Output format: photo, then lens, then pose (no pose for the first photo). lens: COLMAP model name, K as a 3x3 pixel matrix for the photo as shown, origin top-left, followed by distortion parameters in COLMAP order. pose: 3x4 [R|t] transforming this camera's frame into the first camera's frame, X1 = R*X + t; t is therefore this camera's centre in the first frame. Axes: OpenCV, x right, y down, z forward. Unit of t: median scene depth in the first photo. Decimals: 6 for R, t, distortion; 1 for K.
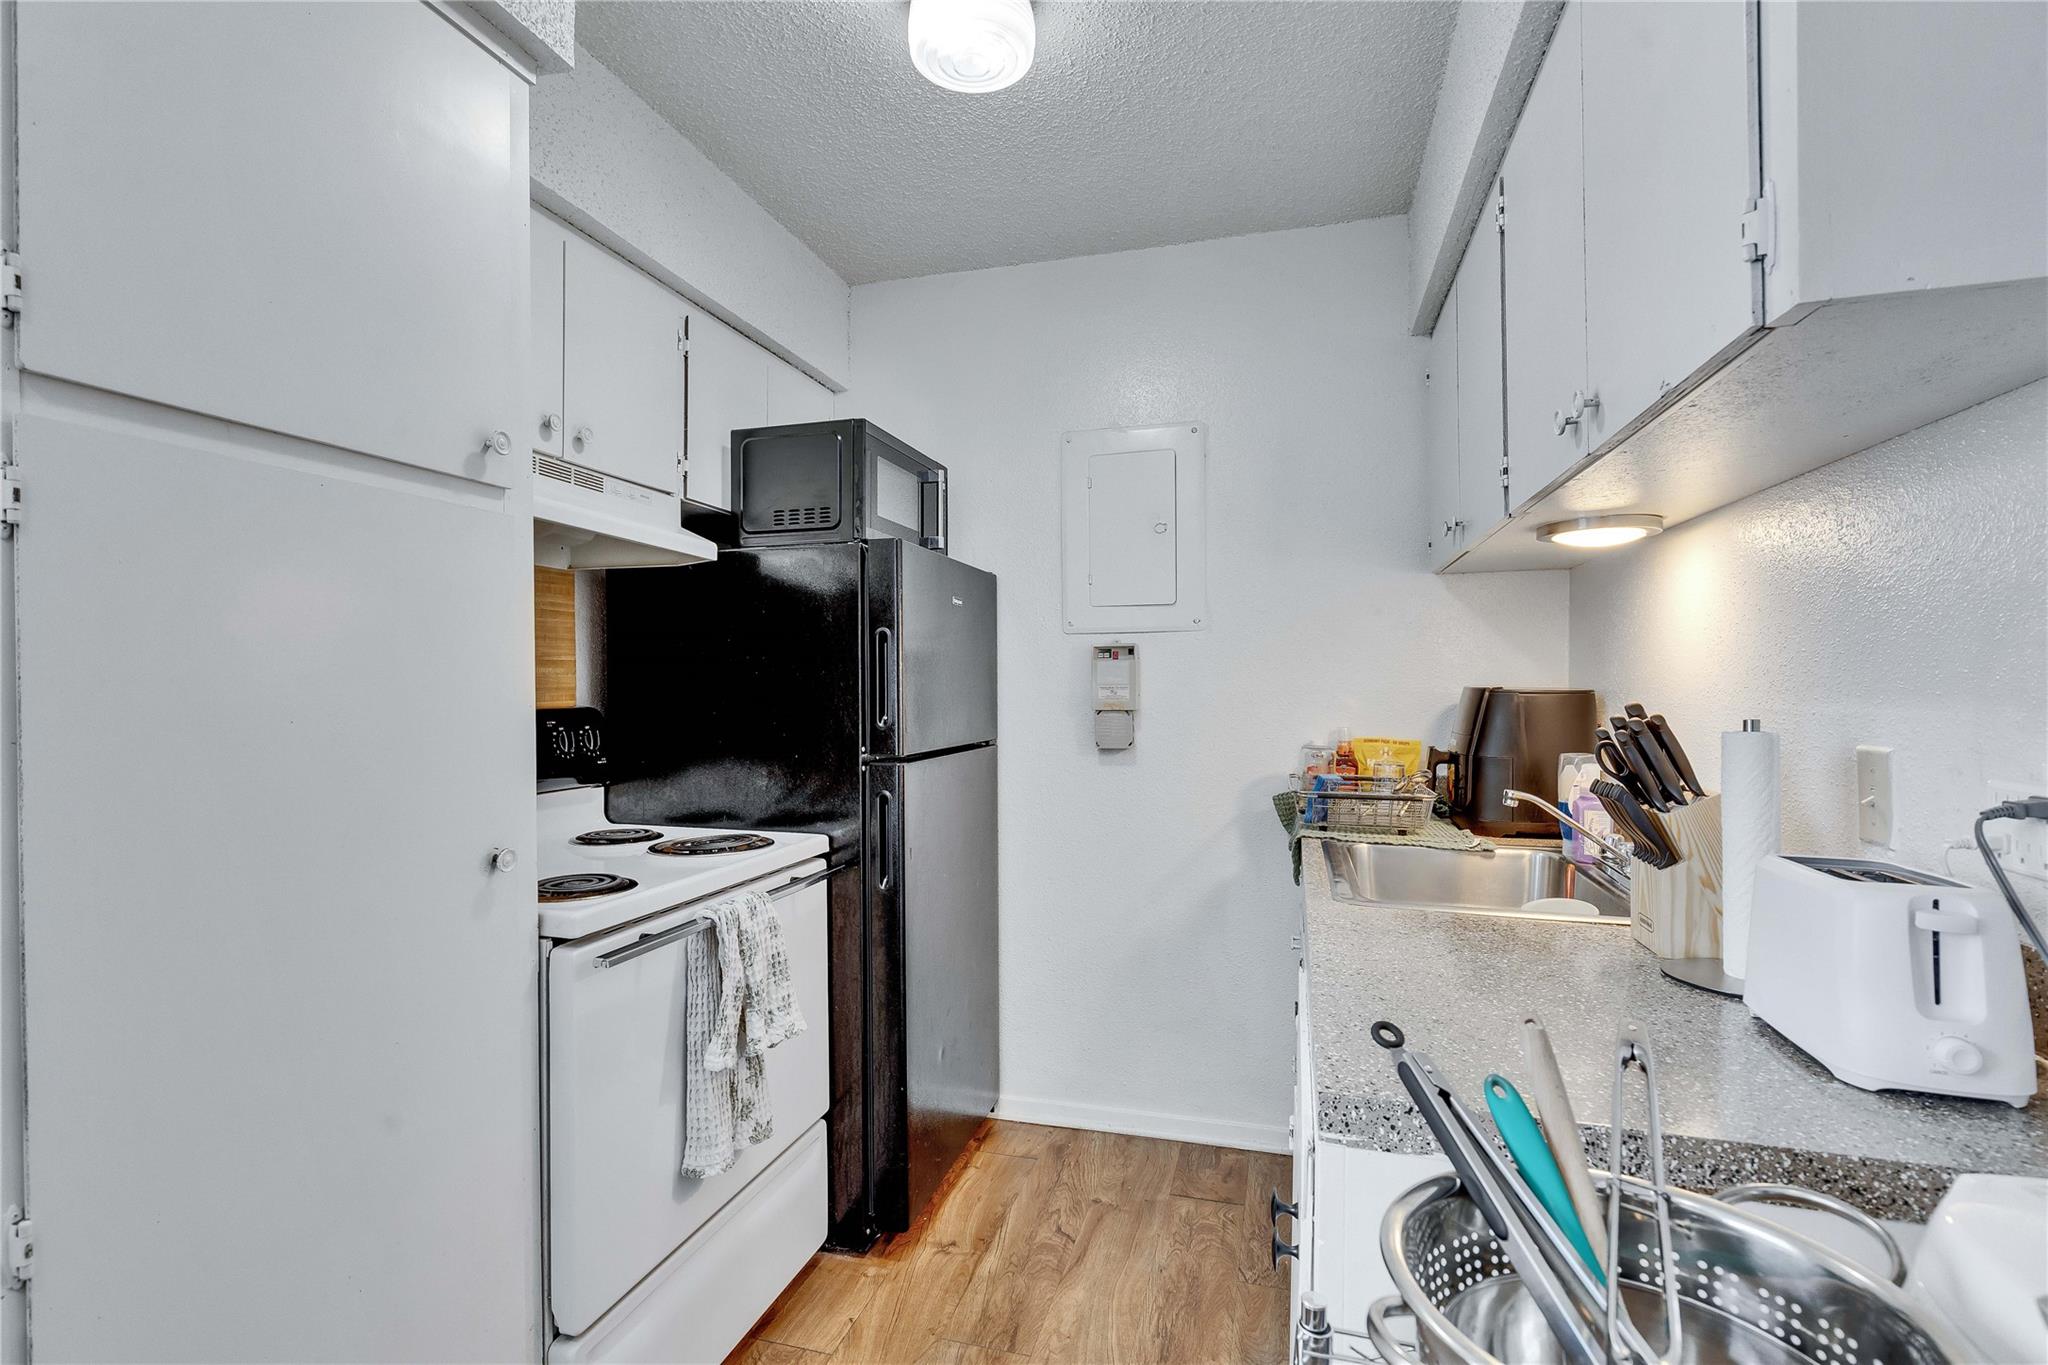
lens RADIAL K [[948.7, 0, 1017.6], [0, 948.7, 688.0], [0, 0, 1]] dist [-0.002388, -0.000363]
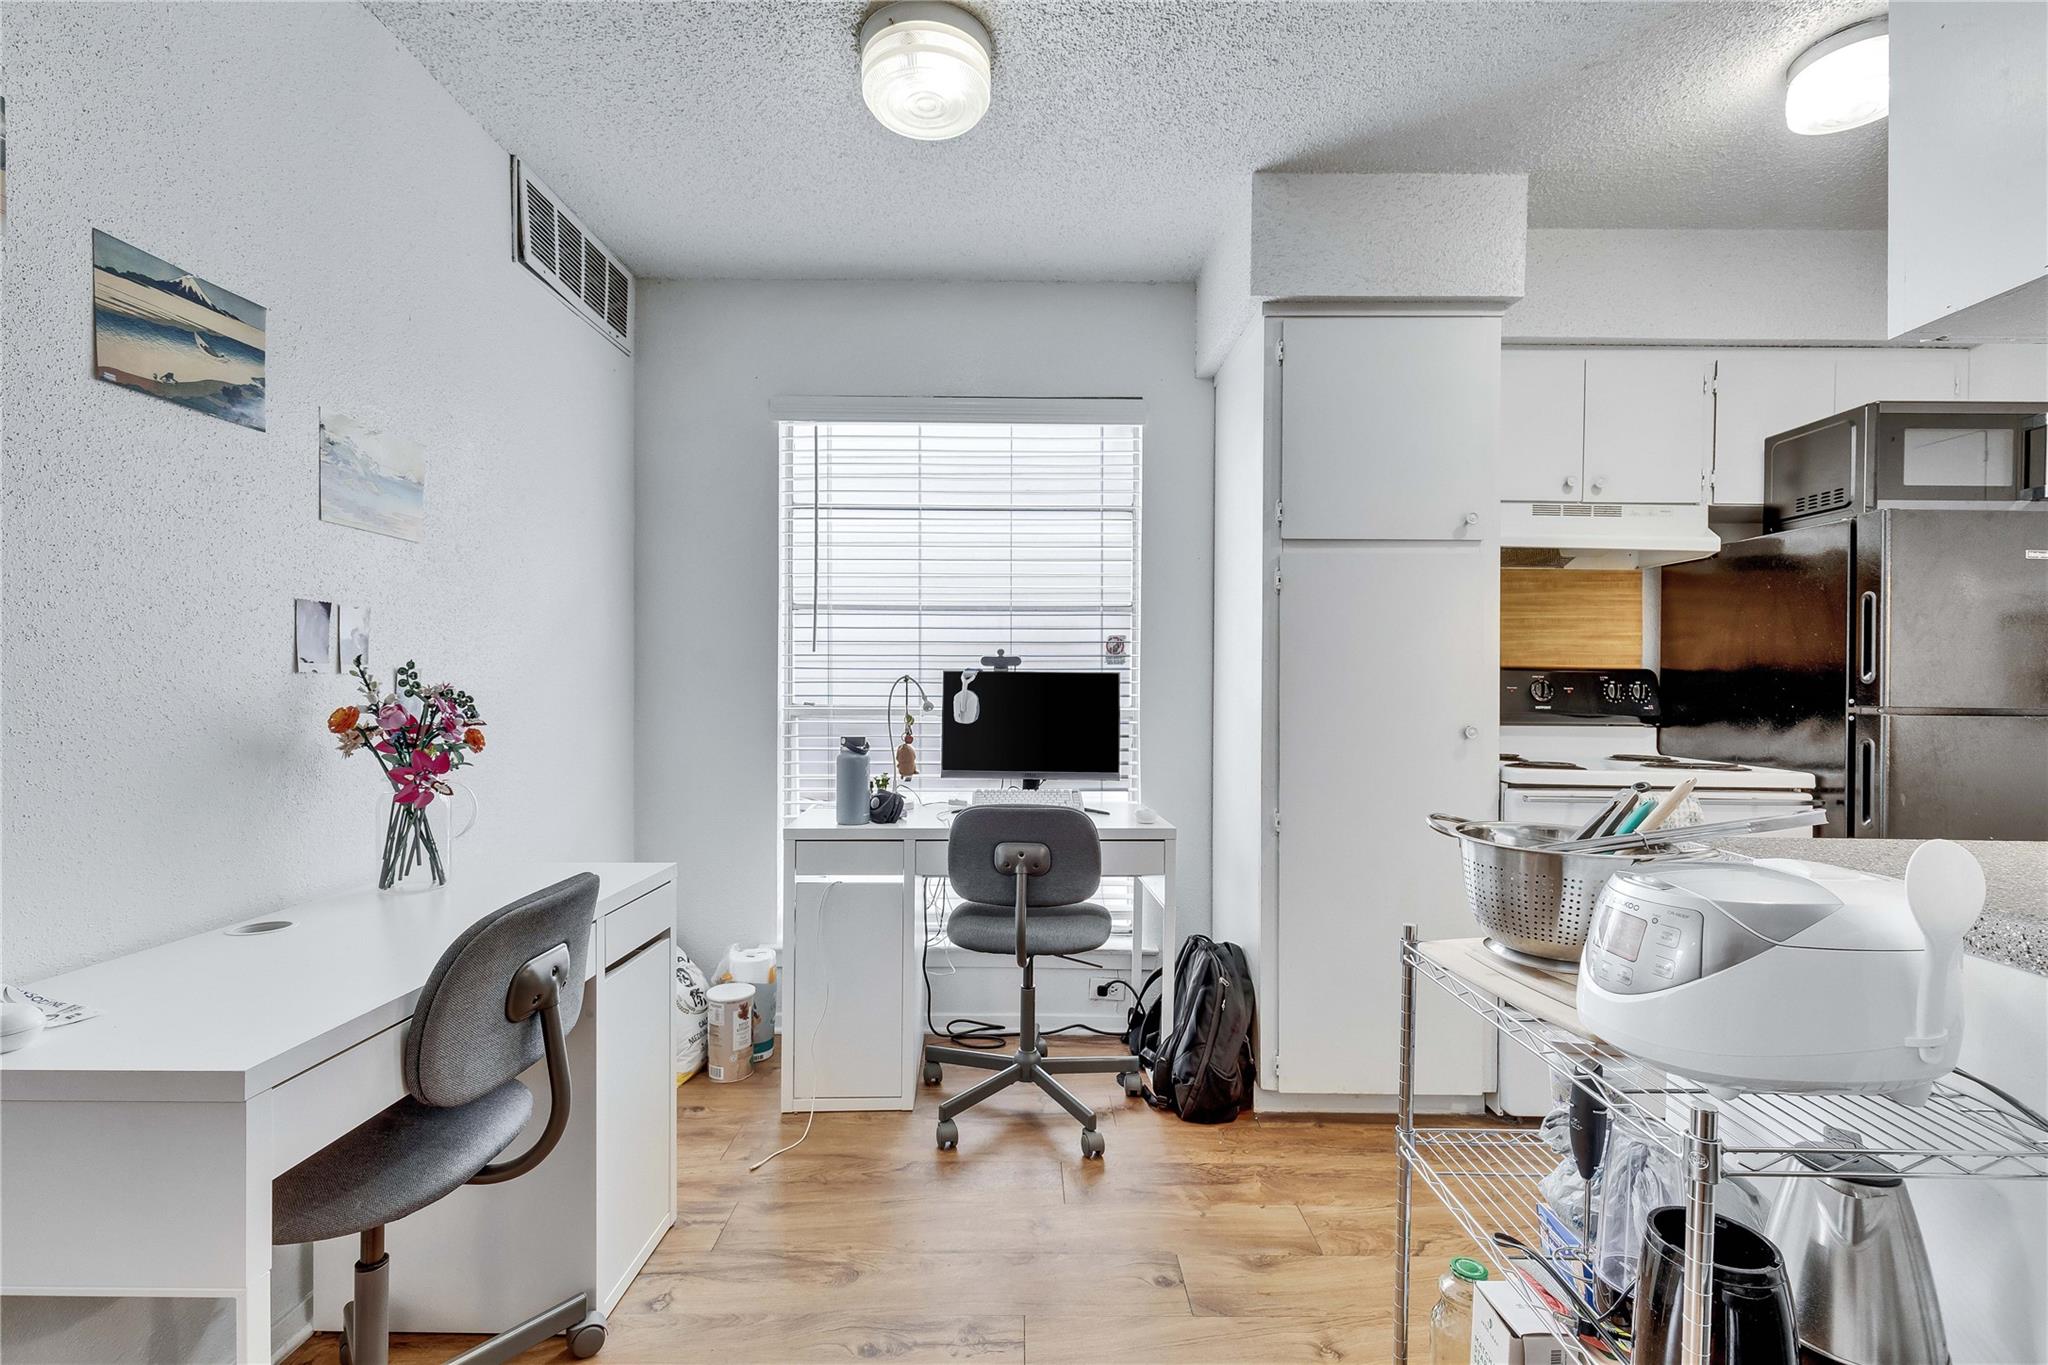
lens RADIAL K [[919.6, 0, 1020.4], [0, 919.6, 687.6], [0, 0, 1]] dist [0.001024, 0.000126]
pose [[0.276612, 0.008501, -0.960944, 0.613734], [-0.012426, 0.999909, 0.005269, 0.055003], [0.960901, 0.010483, 0.276692, -0.249758]]
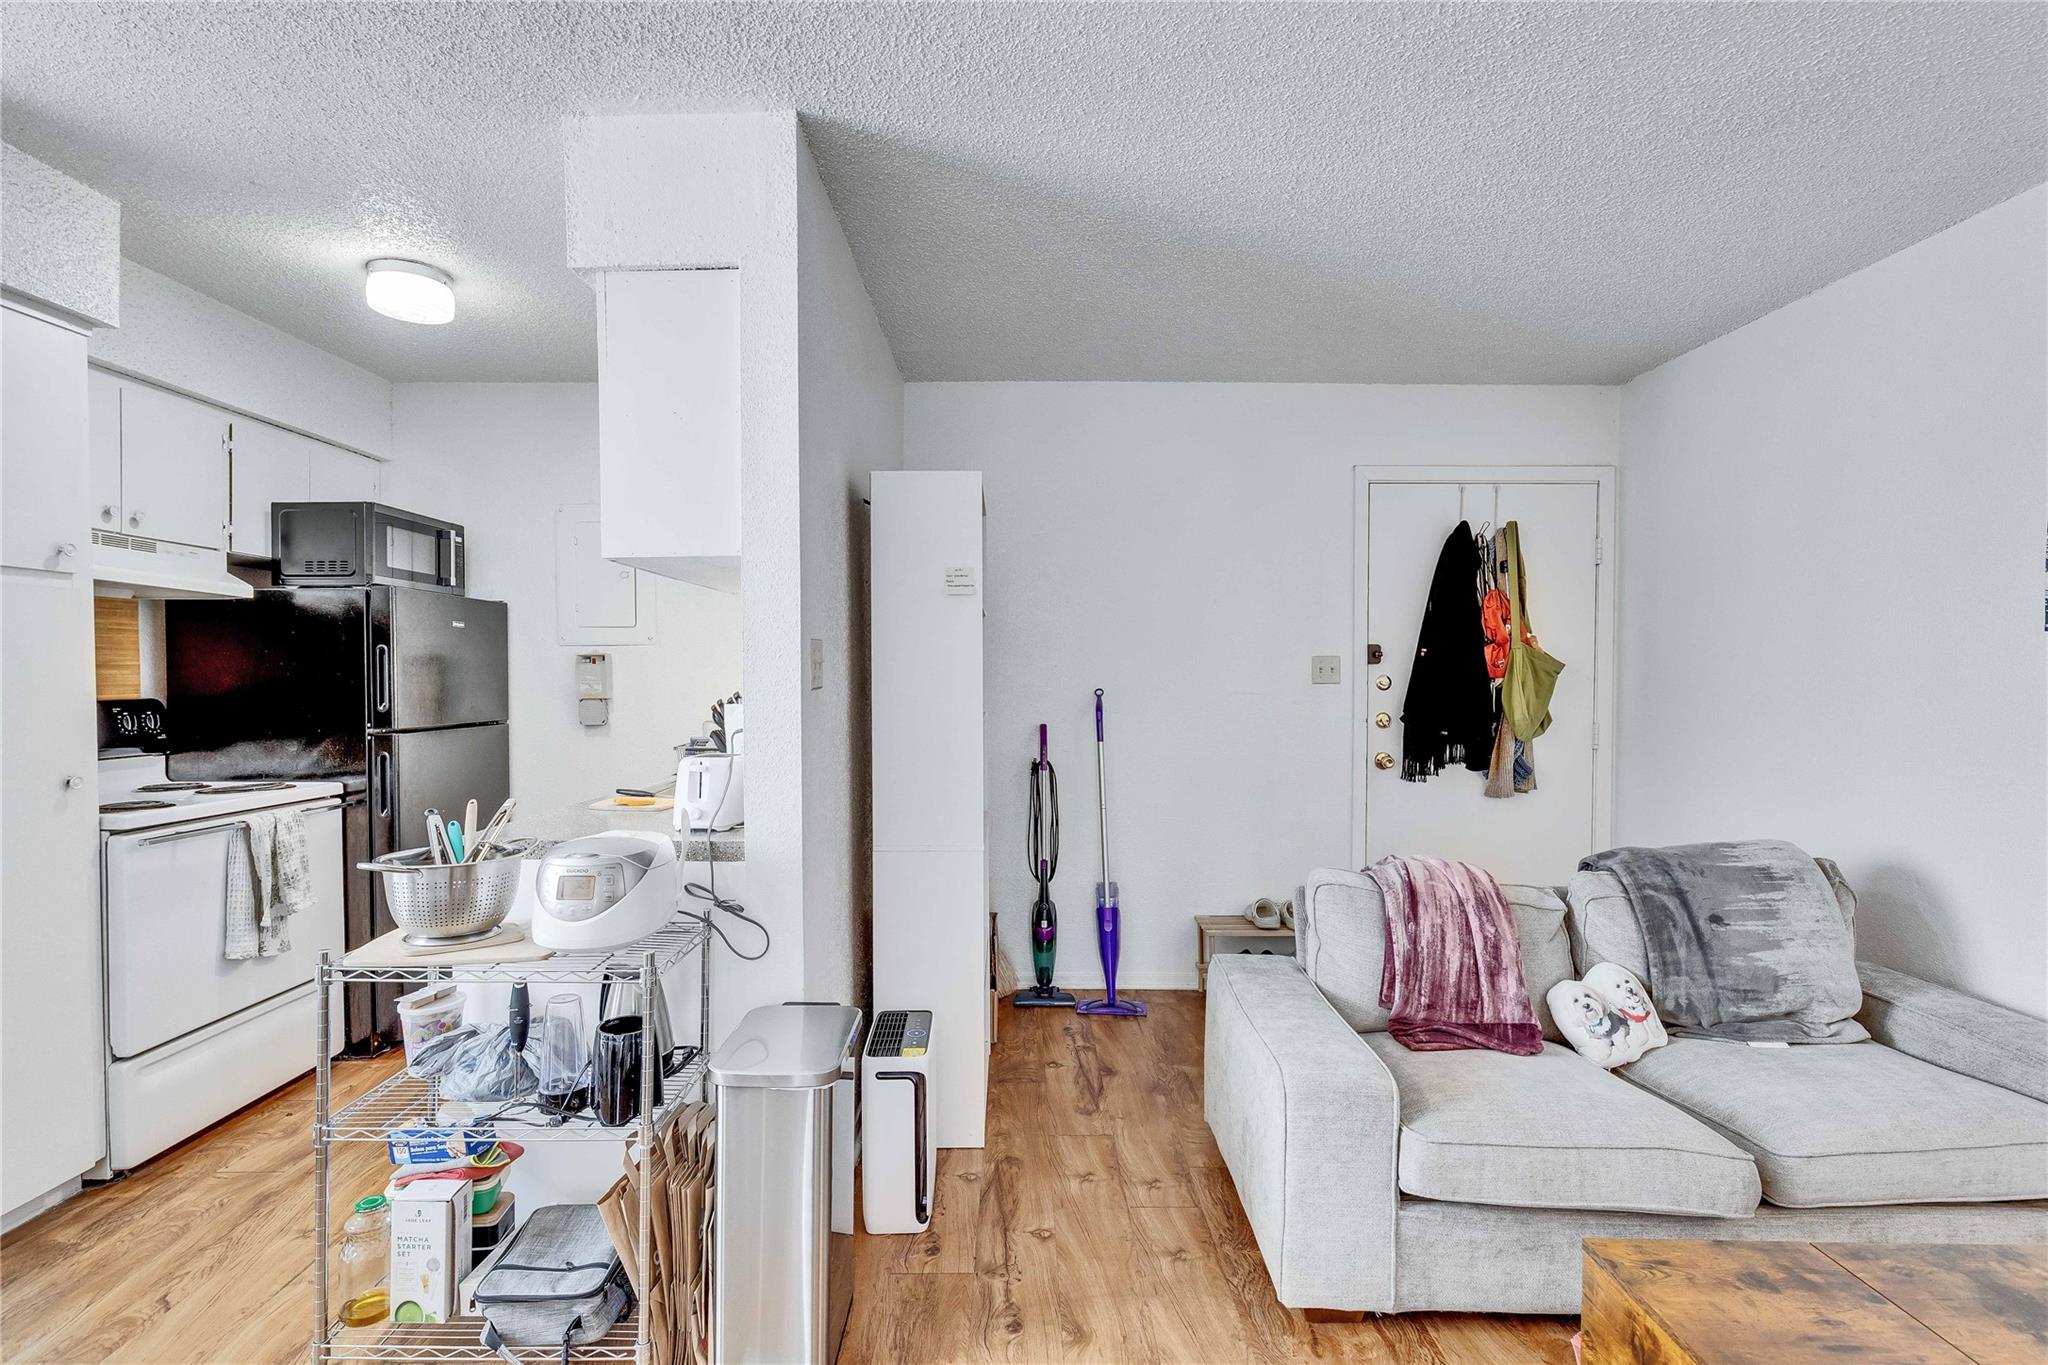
lens RADIAL K [[948.7, 0, 1017.6], [0, 948.7, 688.0], [0, 0, 1]] dist [-0.002388, -0.000363]
pose [[0.959967, -0.003977, 0.280086, 0.404938], [0.001505, 0.999958, 0.009042, -0.006253], [-0.280110, -0.008258, 0.959932, -0.734545]]
